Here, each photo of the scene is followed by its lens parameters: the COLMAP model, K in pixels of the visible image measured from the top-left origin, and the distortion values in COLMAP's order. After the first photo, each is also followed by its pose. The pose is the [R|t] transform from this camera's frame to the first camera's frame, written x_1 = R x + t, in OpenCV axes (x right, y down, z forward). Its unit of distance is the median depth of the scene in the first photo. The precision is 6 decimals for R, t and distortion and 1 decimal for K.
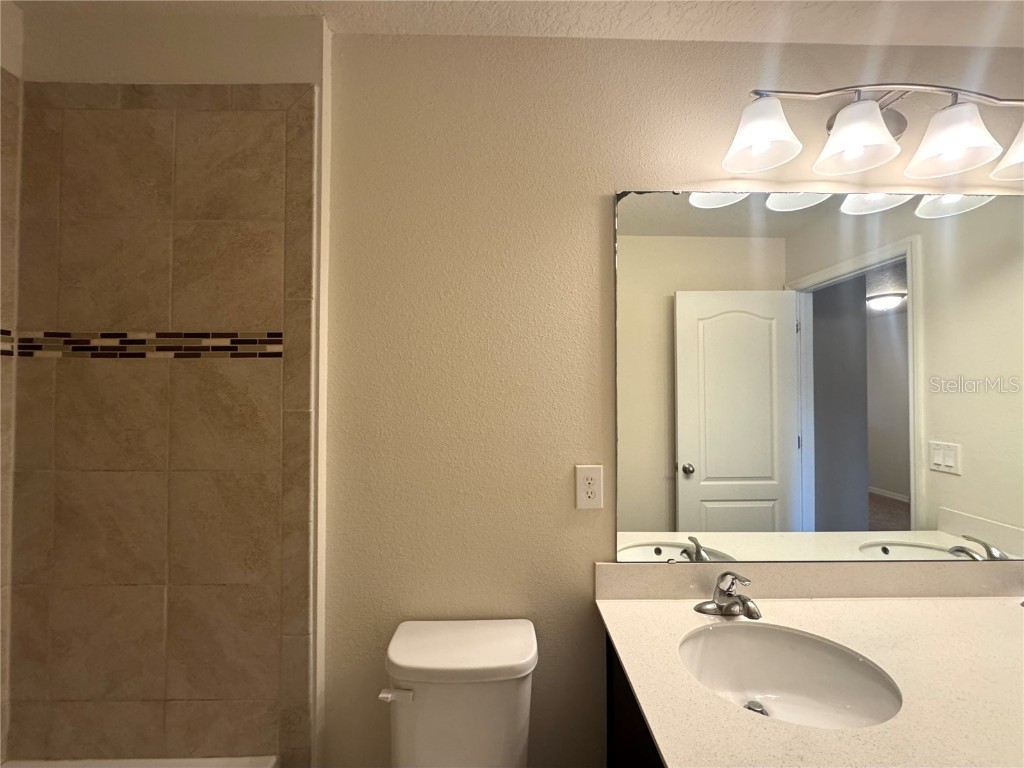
lens RADIAL K [[417.9, 0, 512.0], [0, 417.9, 384.0], [0, 0, 1]] dist [-0.003759, -0.000195]
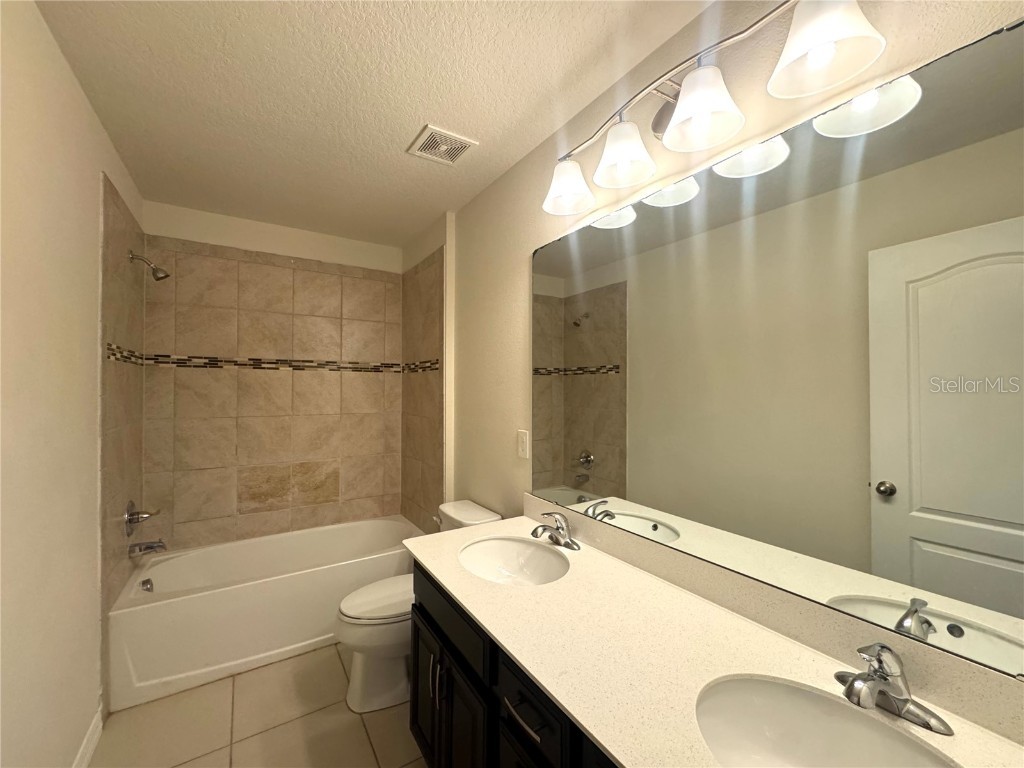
lens RADIAL K [[408.7, 0, 512.0], [0, 408.7, 384.0], [0, 0, 1]] dist [-0.002334, 0.000171]
pose [[0.536141, -0.009050, -0.844080, 1.459376], [0.015203, 0.999884, -0.001064, 0.021017], [0.843992, -0.012262, 0.536216, 0.138925]]
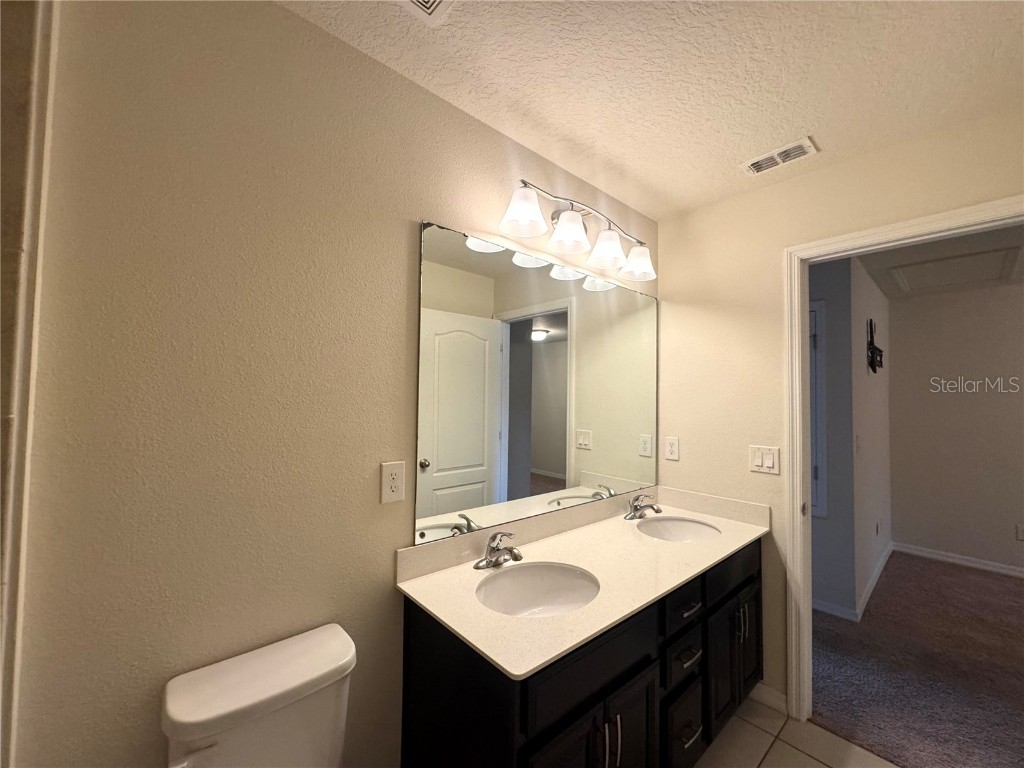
lens RADIAL K [[408.7, 0, 512.0], [0, 408.7, 384.0], [0, 0, 1]] dist [-0.002334, 0.000171]
pose [[0.759585, 0.032031, 0.649619, -0.279384], [-0.025096, 0.999486, -0.019939, 0.003996], [-0.649924, -0.001157, 0.759998, -0.013825]]
